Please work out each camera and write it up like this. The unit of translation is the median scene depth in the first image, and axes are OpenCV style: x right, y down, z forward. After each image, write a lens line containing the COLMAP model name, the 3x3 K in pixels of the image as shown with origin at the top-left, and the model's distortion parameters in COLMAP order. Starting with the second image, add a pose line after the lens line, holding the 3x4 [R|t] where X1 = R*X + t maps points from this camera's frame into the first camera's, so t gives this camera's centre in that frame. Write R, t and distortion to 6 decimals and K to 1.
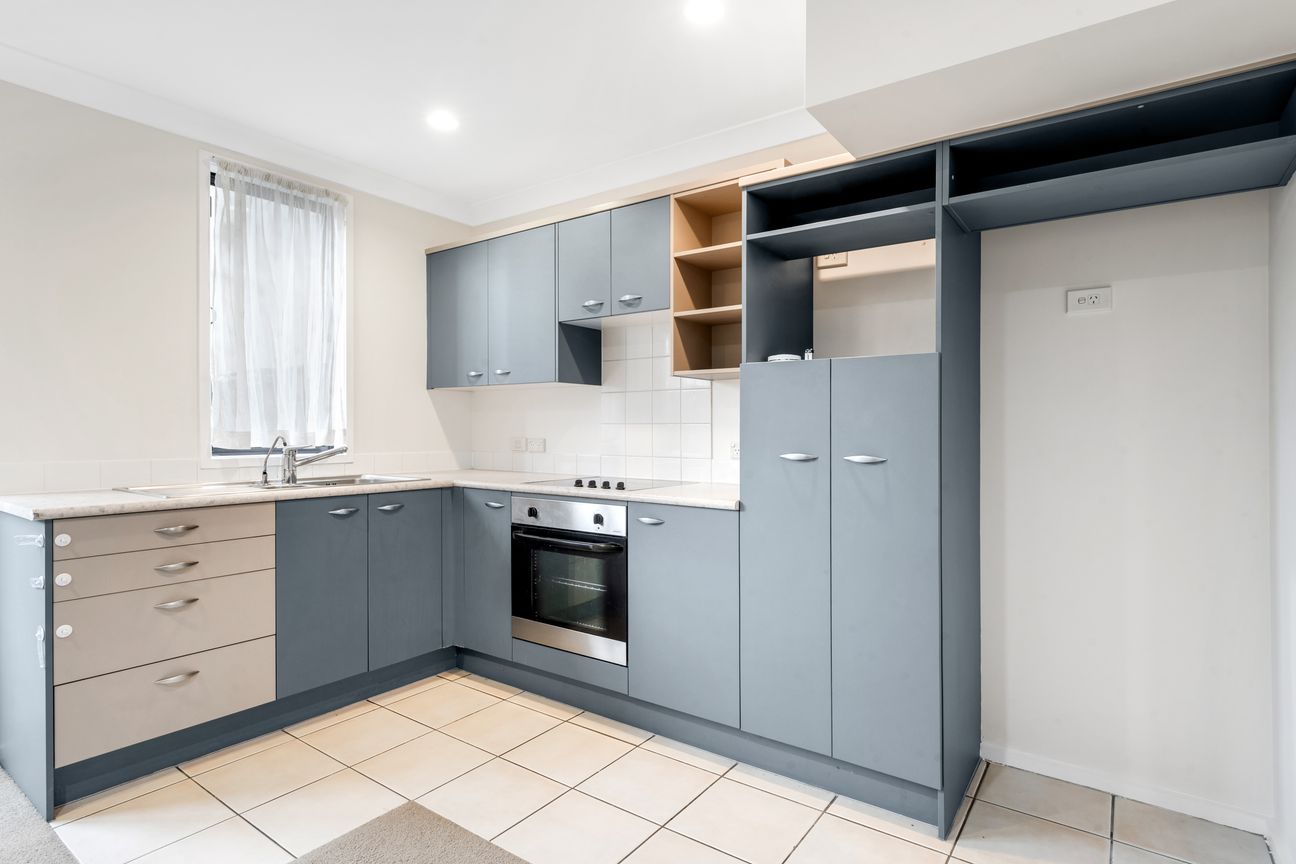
lens RADIAL K [[654.3, 0, 696.8], [0, 654.3, 430.8], [0, 0, 1]] dist [-0.031022, -0.000792]
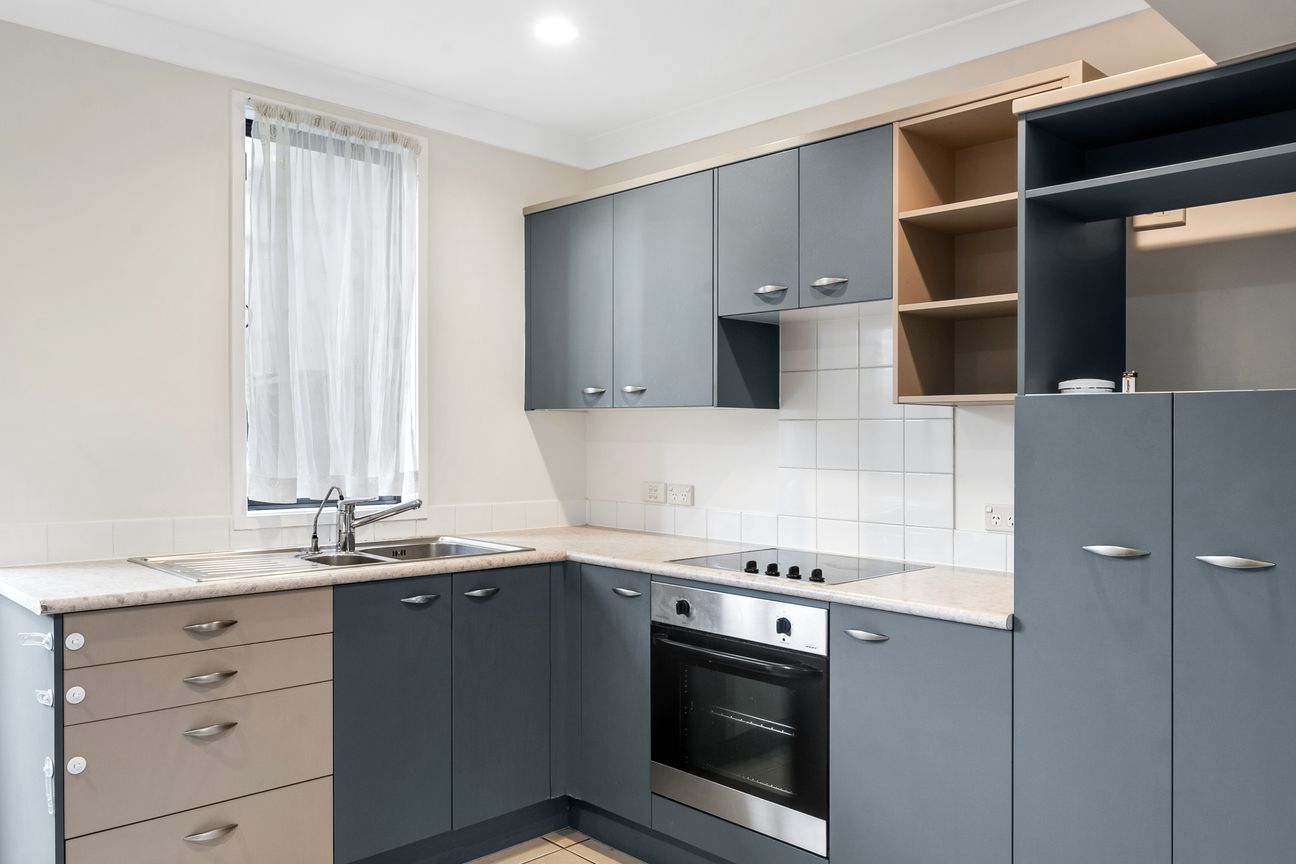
lens RADIAL K [[980.9, 0, 701.1], [0, 980.9, 430.2], [0, 0, 1]] dist [-0.026407, -0.016708]
pose [[0.982035, 0.006305, -0.188592, -0.043440], [-0.006918, 0.999973, -0.002592, -0.053498], [0.188571, 0.003850, 0.982052, 0.014152]]
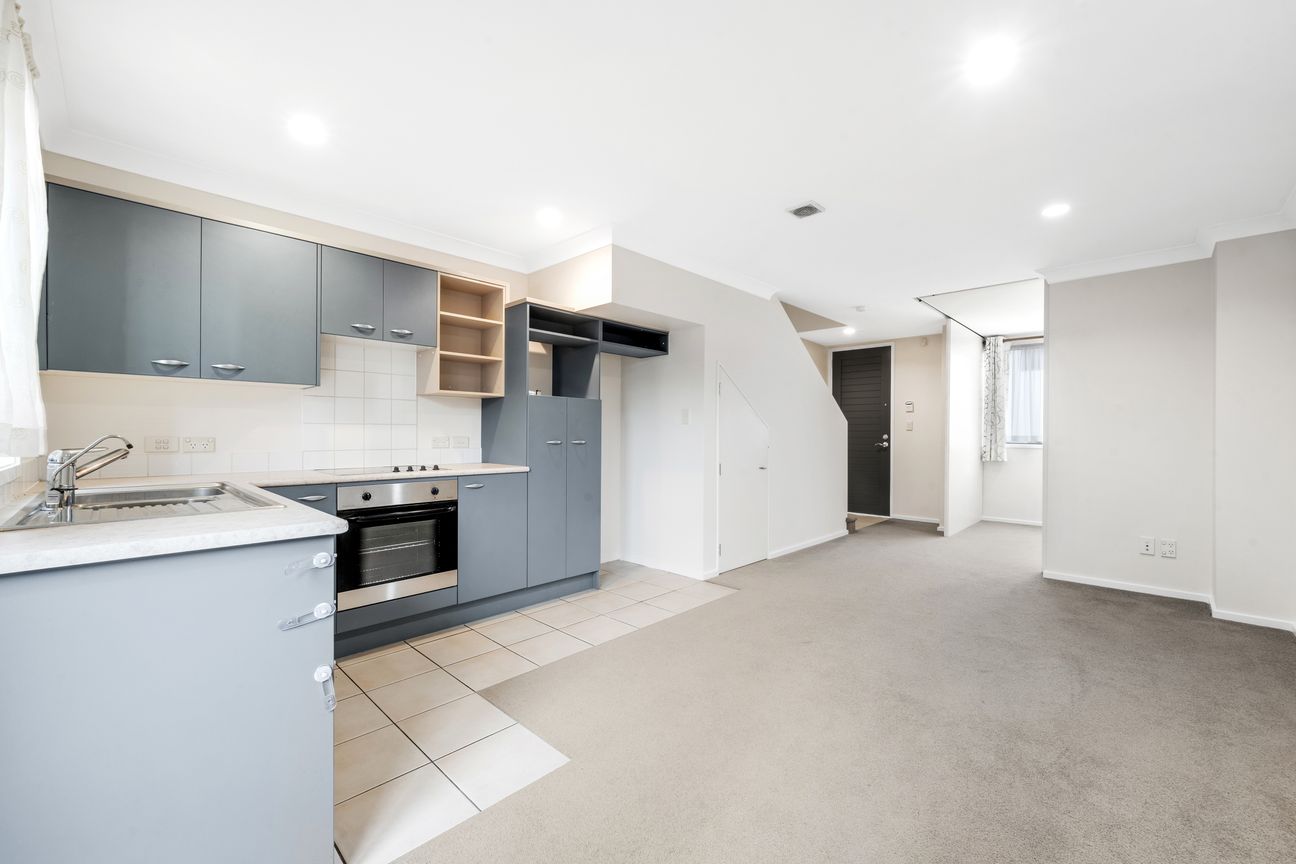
lens RADIAL K [[520.9, 0, 647.4], [0, 520.9, 430.5], [0, 0, 1]] dist [-0.000633, -0.000110]
pose [[0.180117, 0.002100, 0.983643, -1.086165], [-0.000565, 0.999998, -0.002031, 0.003617], [-0.983645, -0.000189, 0.180118, 0.307056]]
